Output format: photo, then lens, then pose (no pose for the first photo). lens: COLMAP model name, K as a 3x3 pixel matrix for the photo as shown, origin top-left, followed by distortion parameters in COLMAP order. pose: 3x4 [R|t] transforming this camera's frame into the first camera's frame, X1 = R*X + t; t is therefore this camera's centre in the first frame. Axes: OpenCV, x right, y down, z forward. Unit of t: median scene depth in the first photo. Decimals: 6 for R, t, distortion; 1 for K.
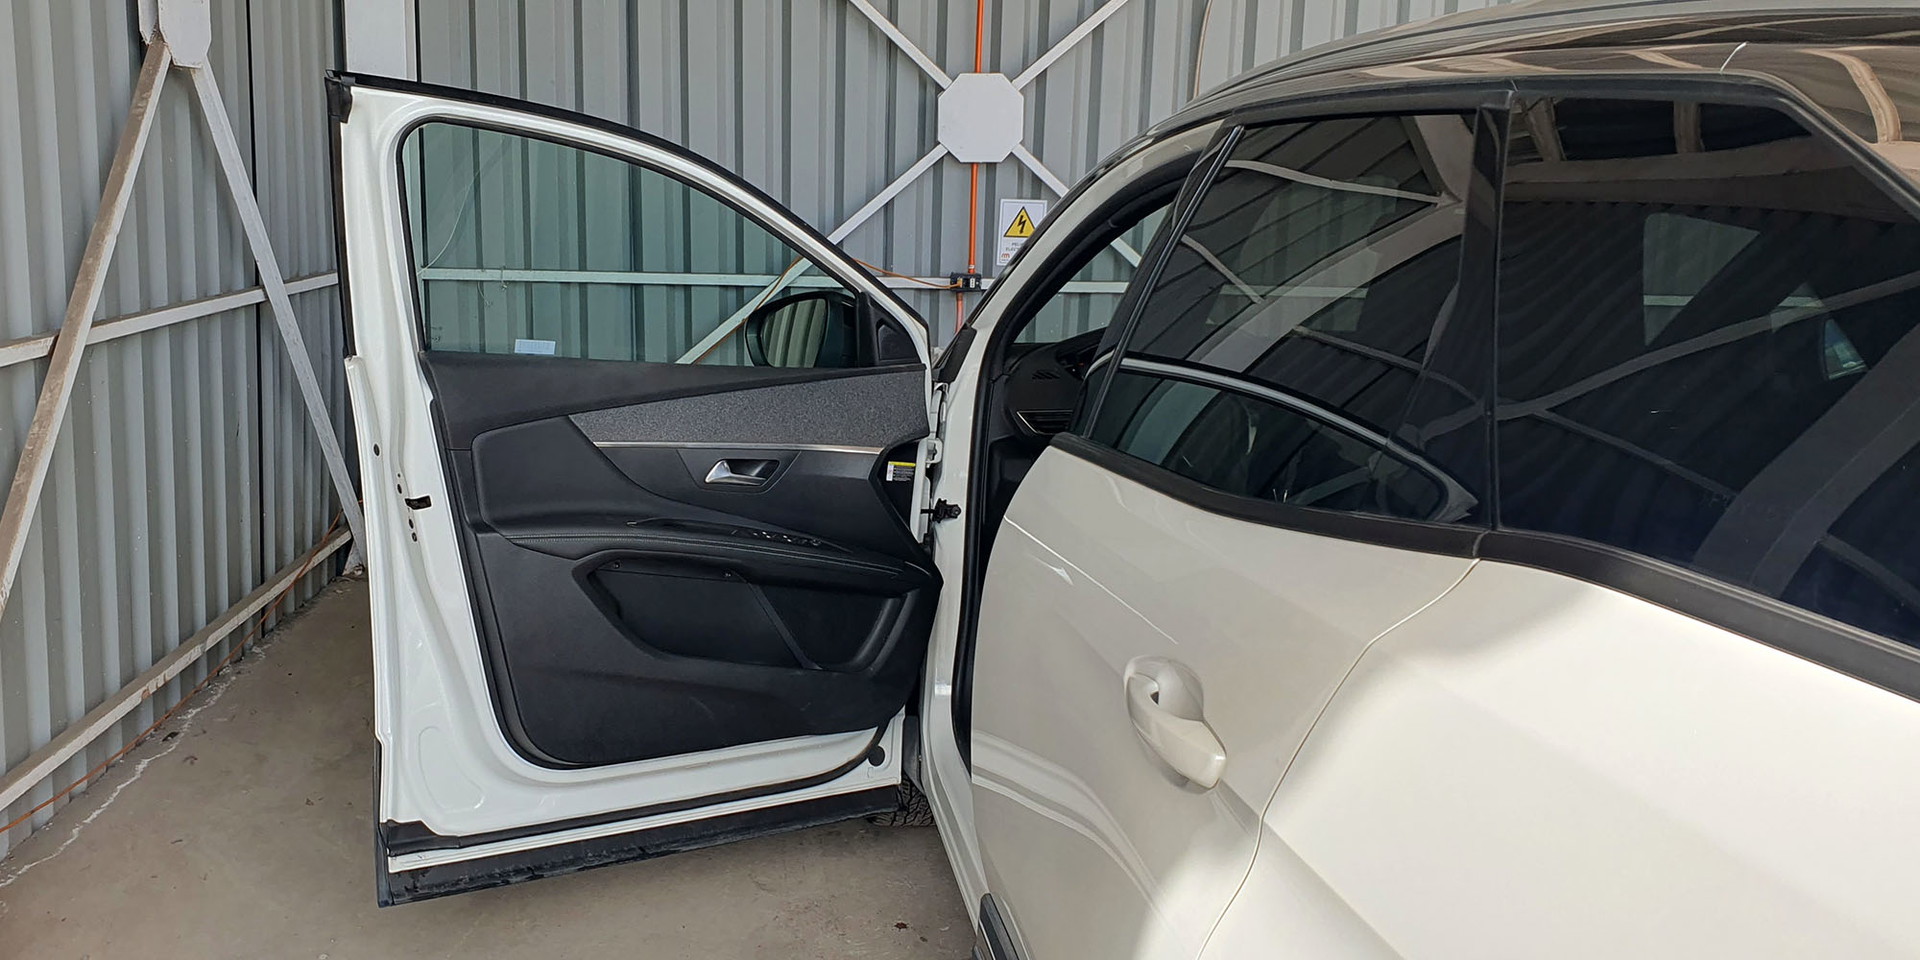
lens RADIAL K [[1588.5, 0, 921.5], [0, 1588.5, 482.5], [0, 0, 1]] dist [0.138514, -0.297391]
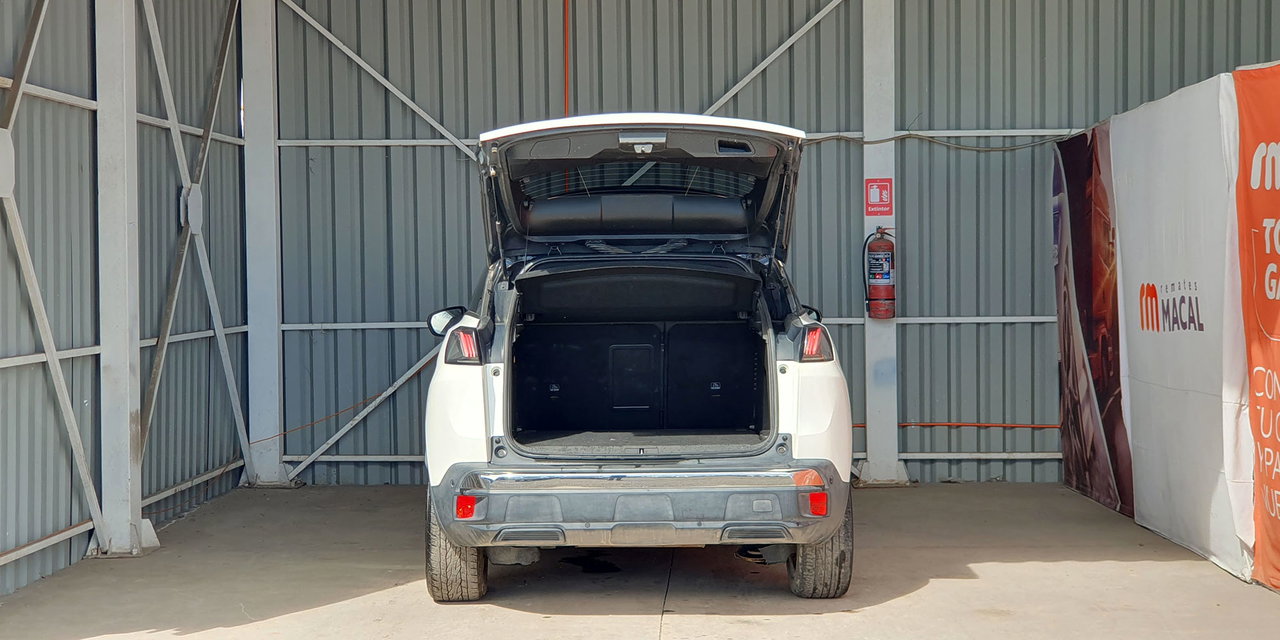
lens RADIAL K [[2049.7, 0, 642.7], [0, 2049.7, 344.5], [0, 0, 1]] dist [0.137361, -0.001309]
pose [[0.994786, -0.030476, -0.097326, 0.358881], [0.015326, 0.988143, -0.152770, 0.274757], [0.100828, 0.150482, 0.983458, -1.377630]]
